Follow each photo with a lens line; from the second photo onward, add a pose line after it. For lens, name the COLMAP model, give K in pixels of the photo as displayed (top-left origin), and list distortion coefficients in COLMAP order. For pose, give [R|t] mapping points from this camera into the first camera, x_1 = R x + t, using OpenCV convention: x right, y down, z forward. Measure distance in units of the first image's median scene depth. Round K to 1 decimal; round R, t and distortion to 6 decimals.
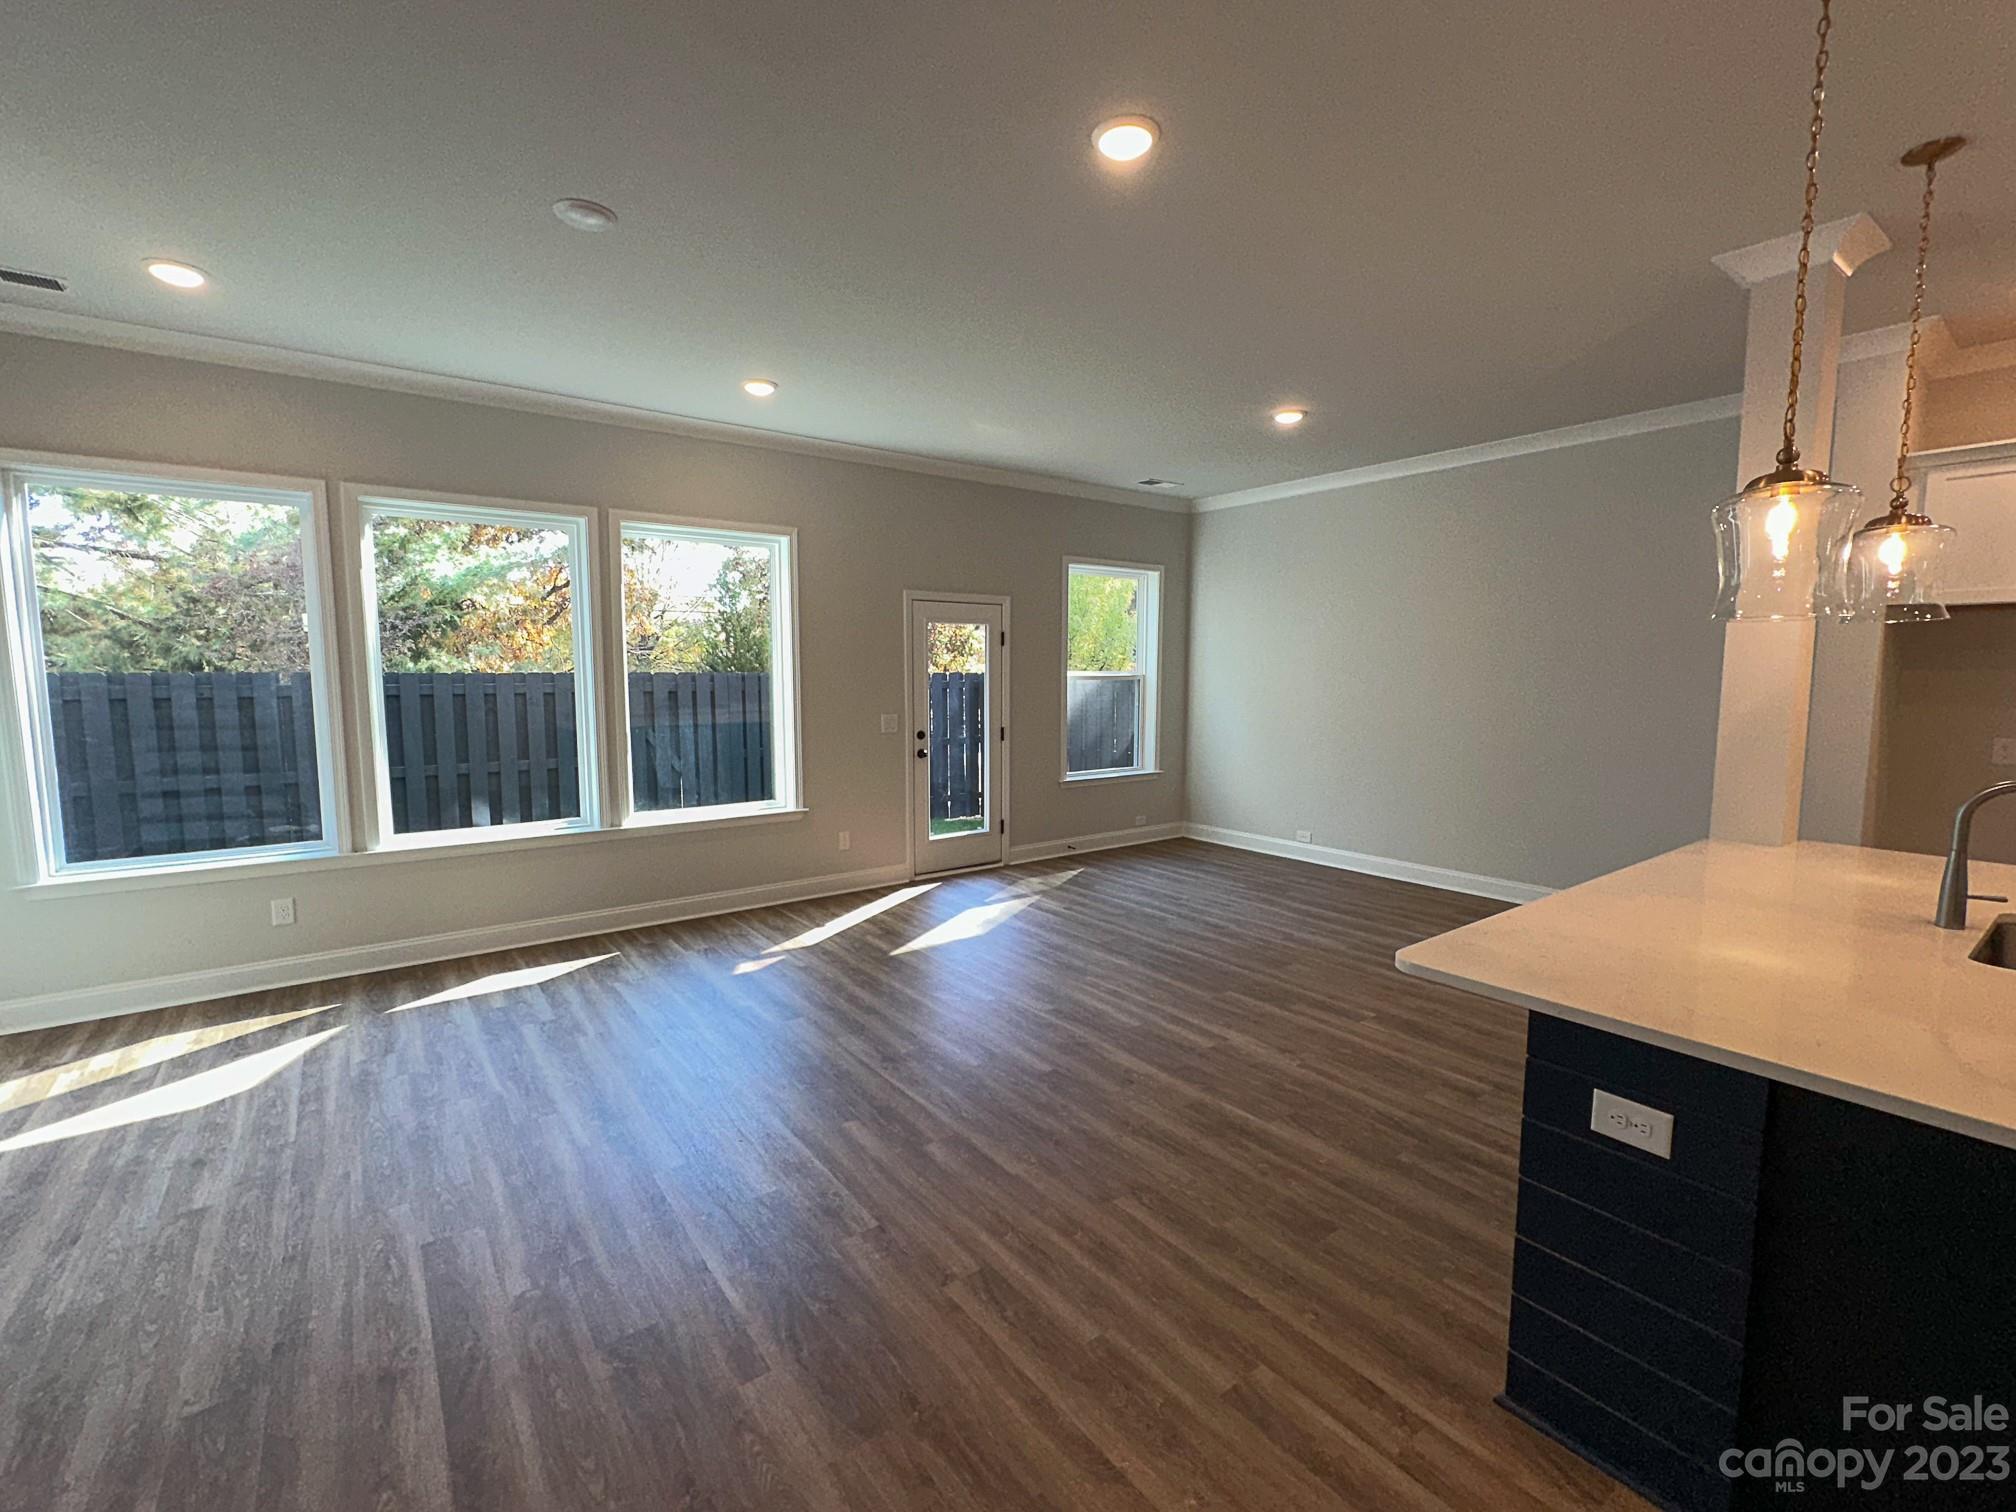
lens RADIAL K [[873.7, 0, 1000.6], [0, 873.7, 758.9], [0, 0, 1]] dist [-0.002121, 0.001691]
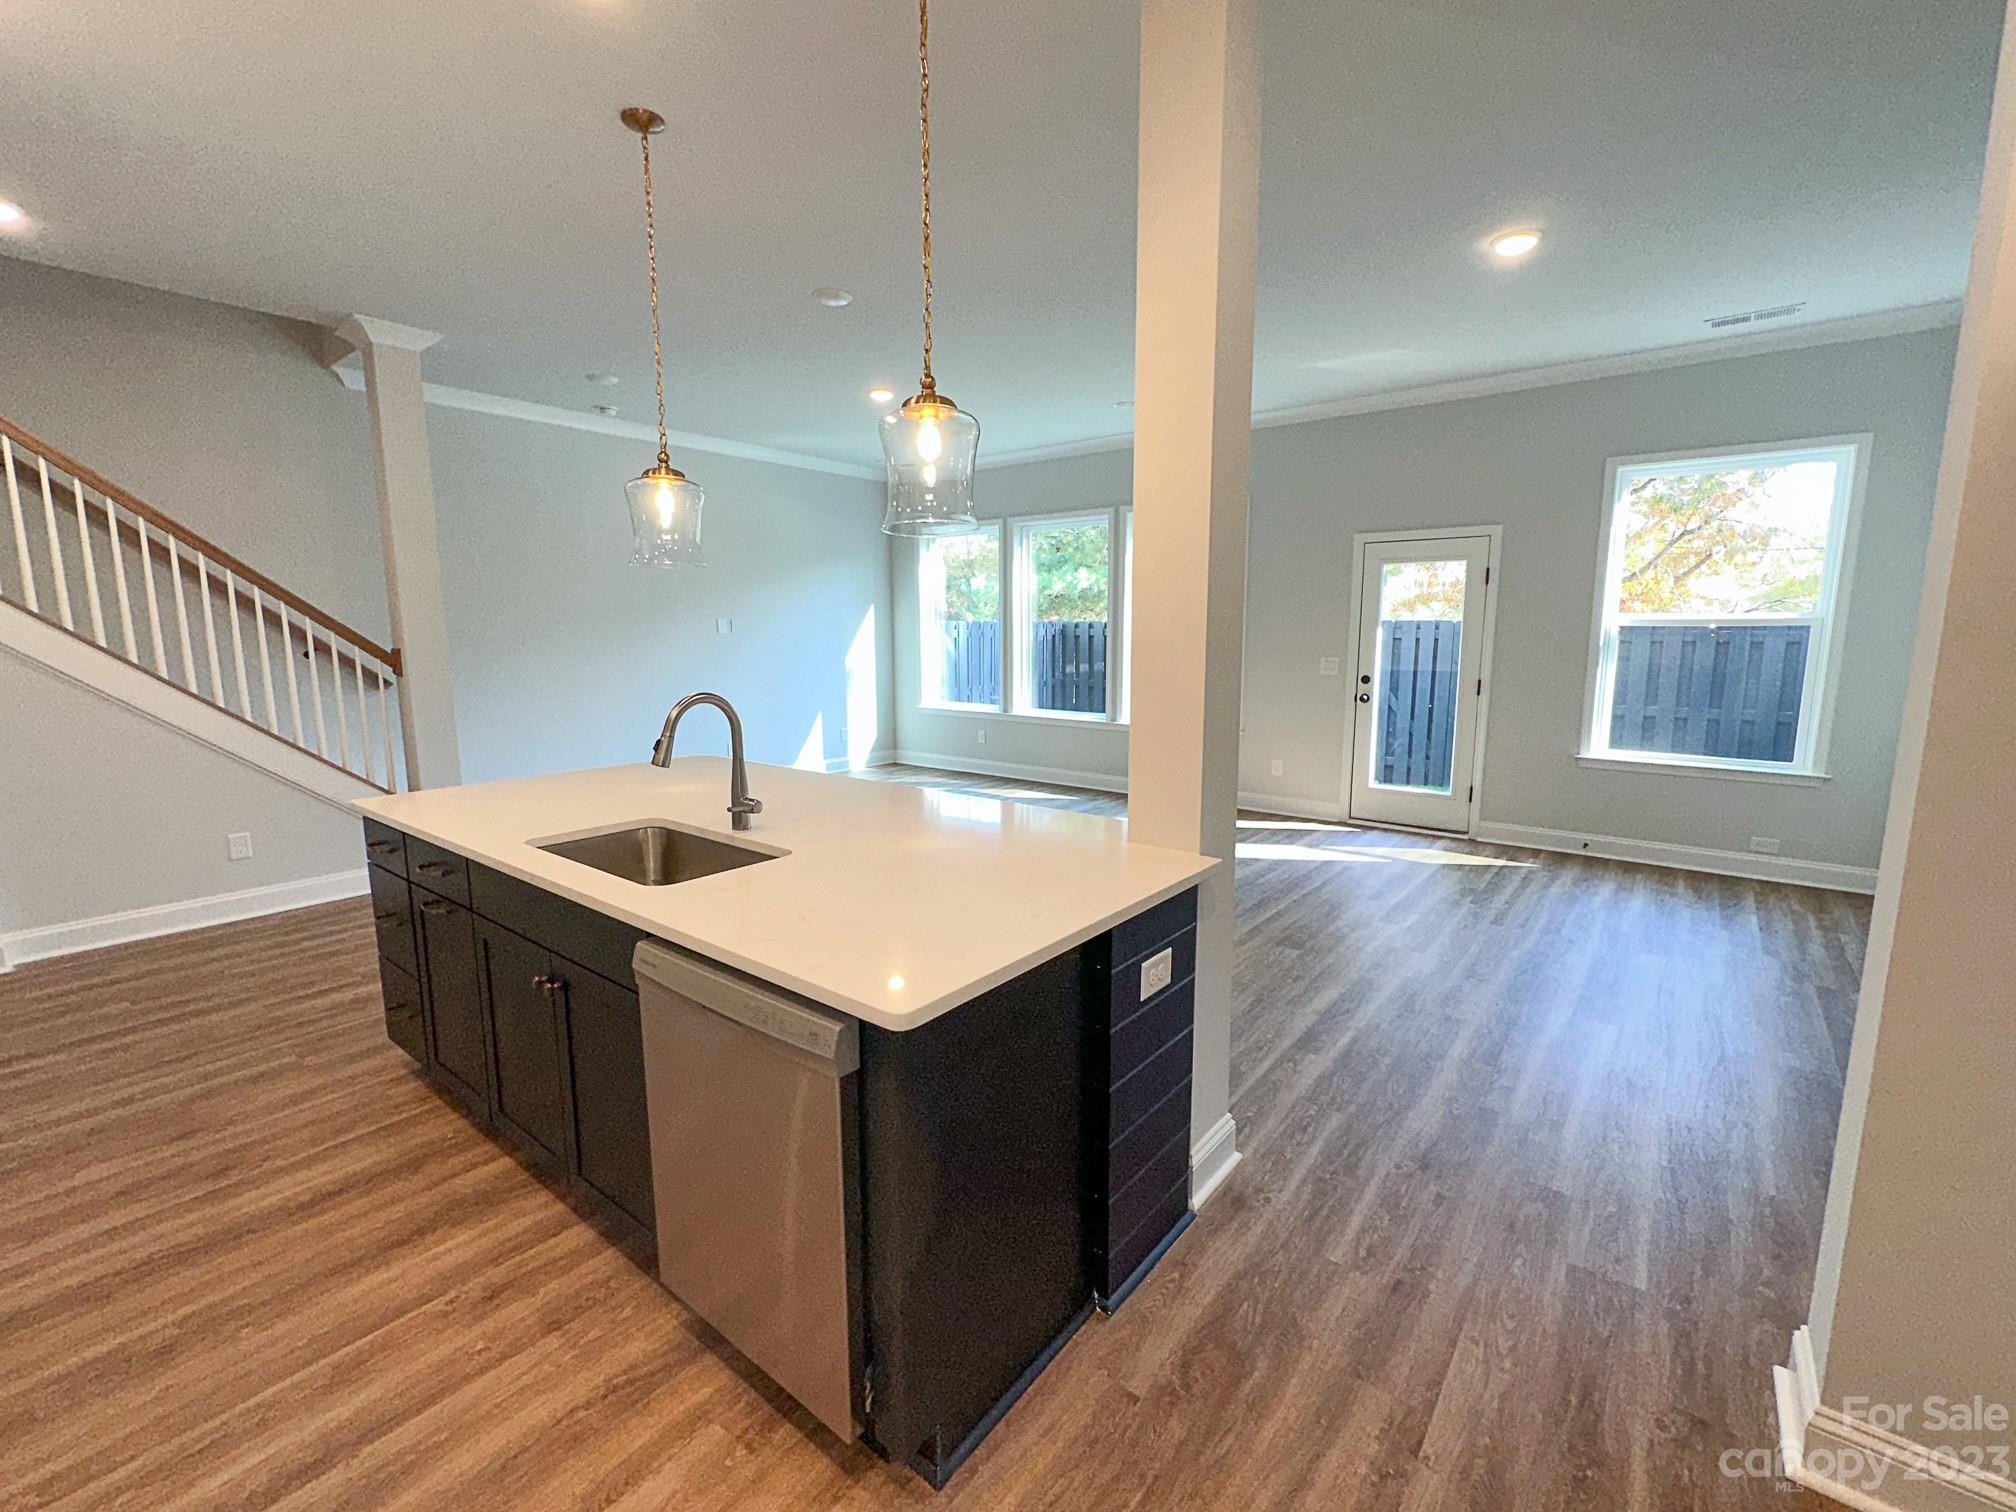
lens RADIAL K [[873.7, 0, 1007.5], [0, 873.7, 731.2], [0, 0, 1]] dist [-0.002121, 0.001691]
pose [[0.257448, 0.119937, -0.958820, 1.226443], [-0.098321, 0.990369, 0.097484, -0.040734], [0.961277, 0.069175, 0.266761, 0.560792]]
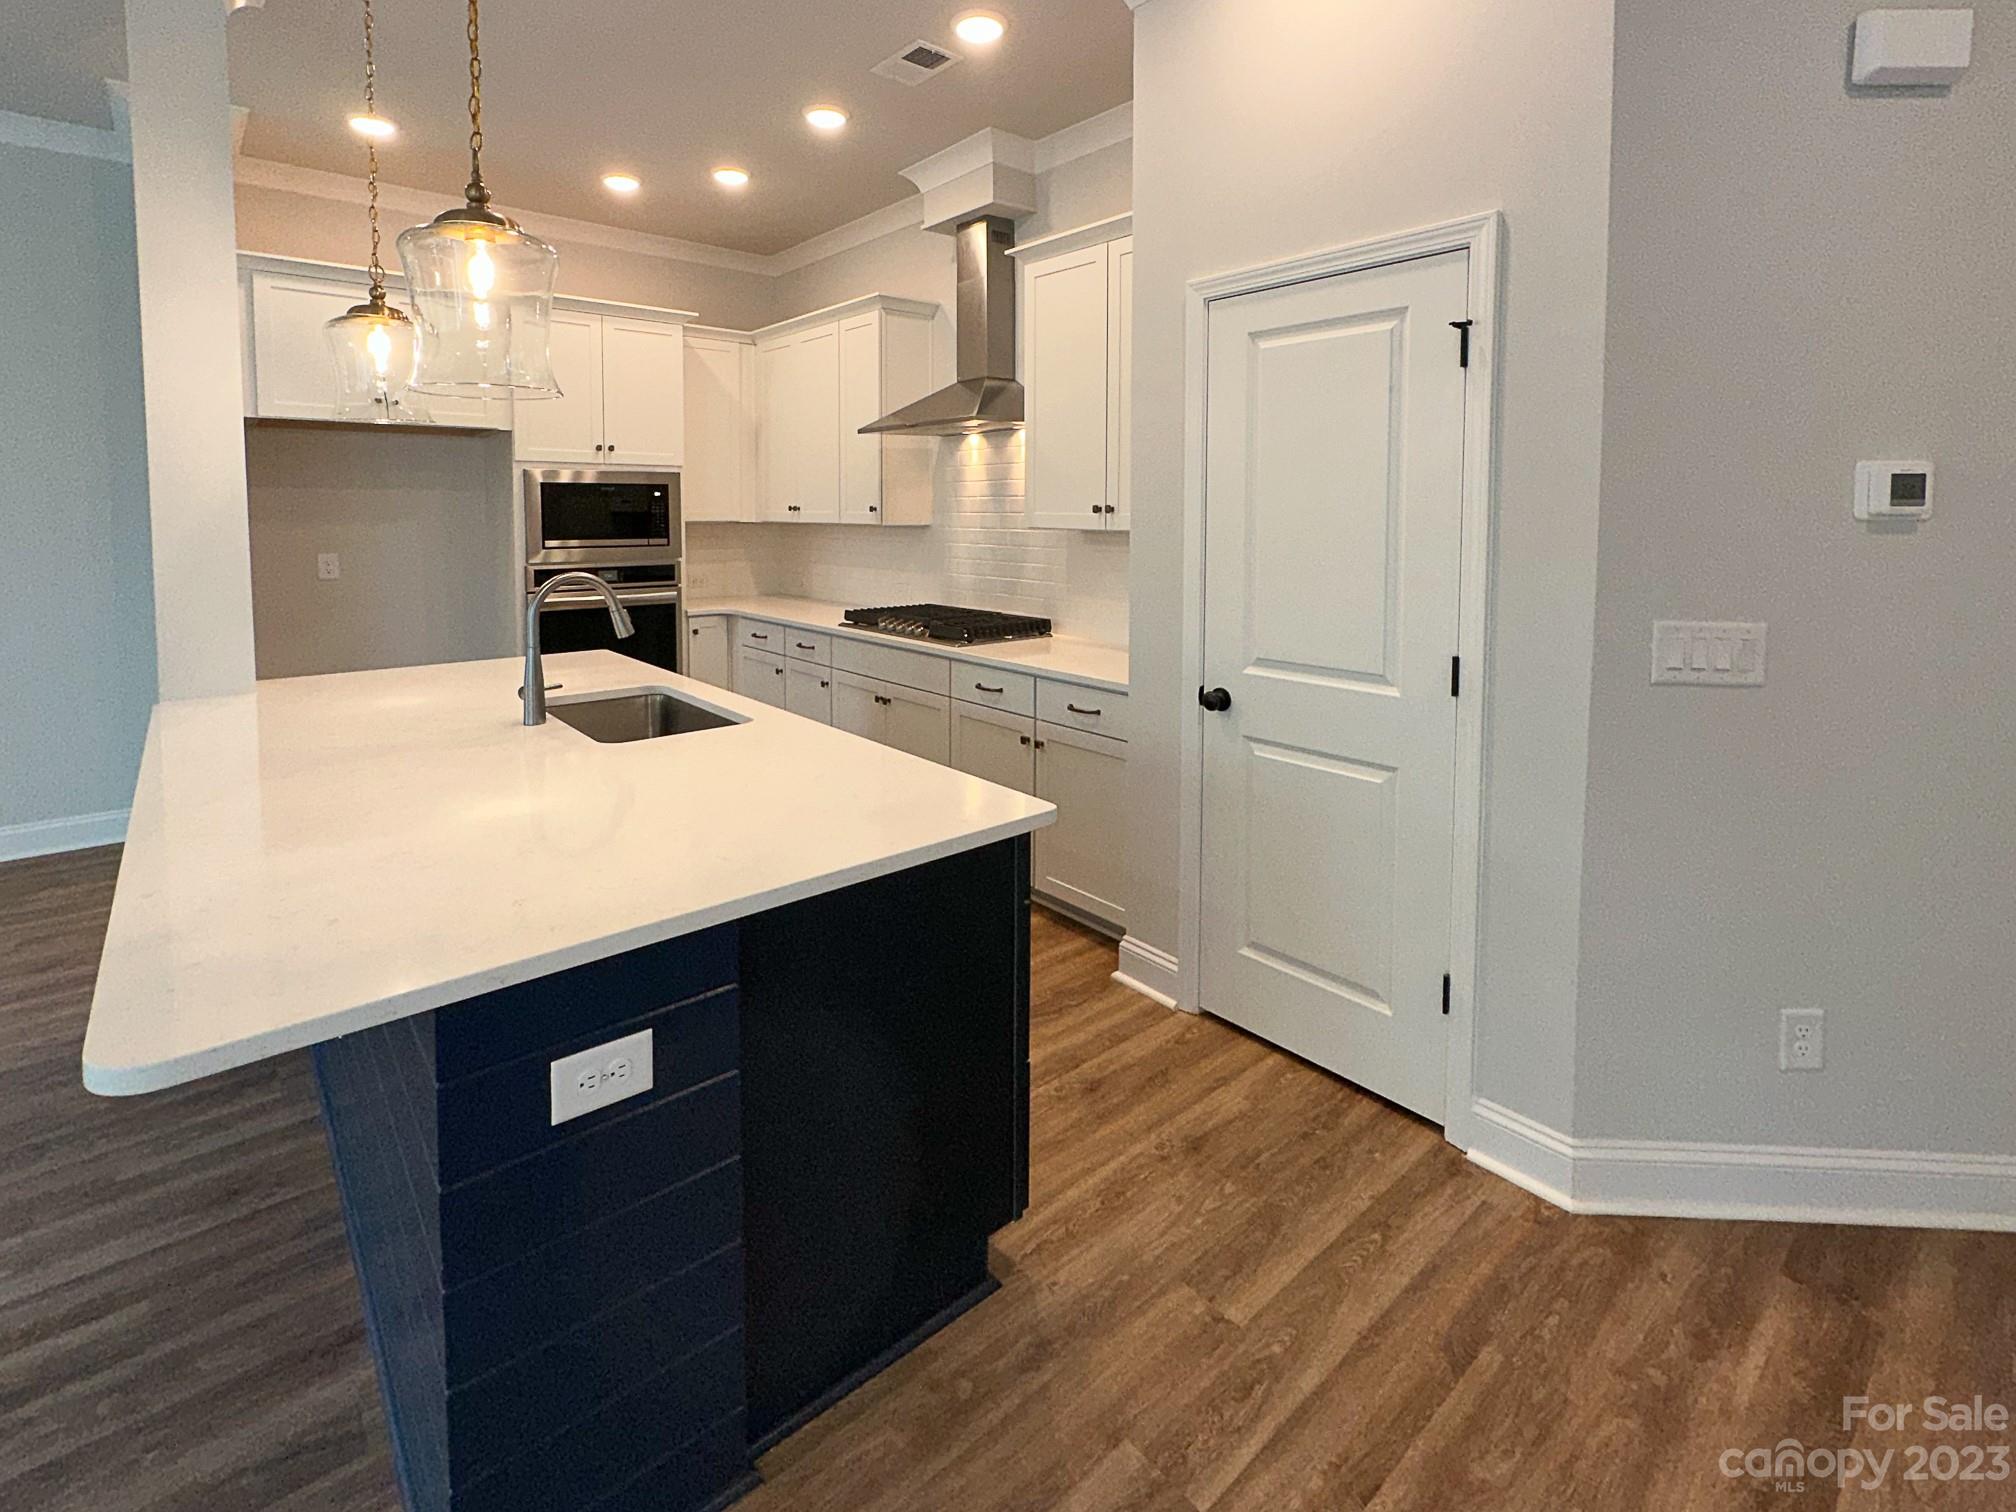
lens RADIAL K [[935.4, 0, 1011.3], [0, 935.4, 571.9], [0, 0, 1]] dist [0.001695, -0.000036]
pose [[-0.075042, -0.065051, 0.995056, -0.007813], [0.098933, 0.992461, 0.072342, -0.002456], [-0.992261, 0.103873, -0.068041, 0.282252]]
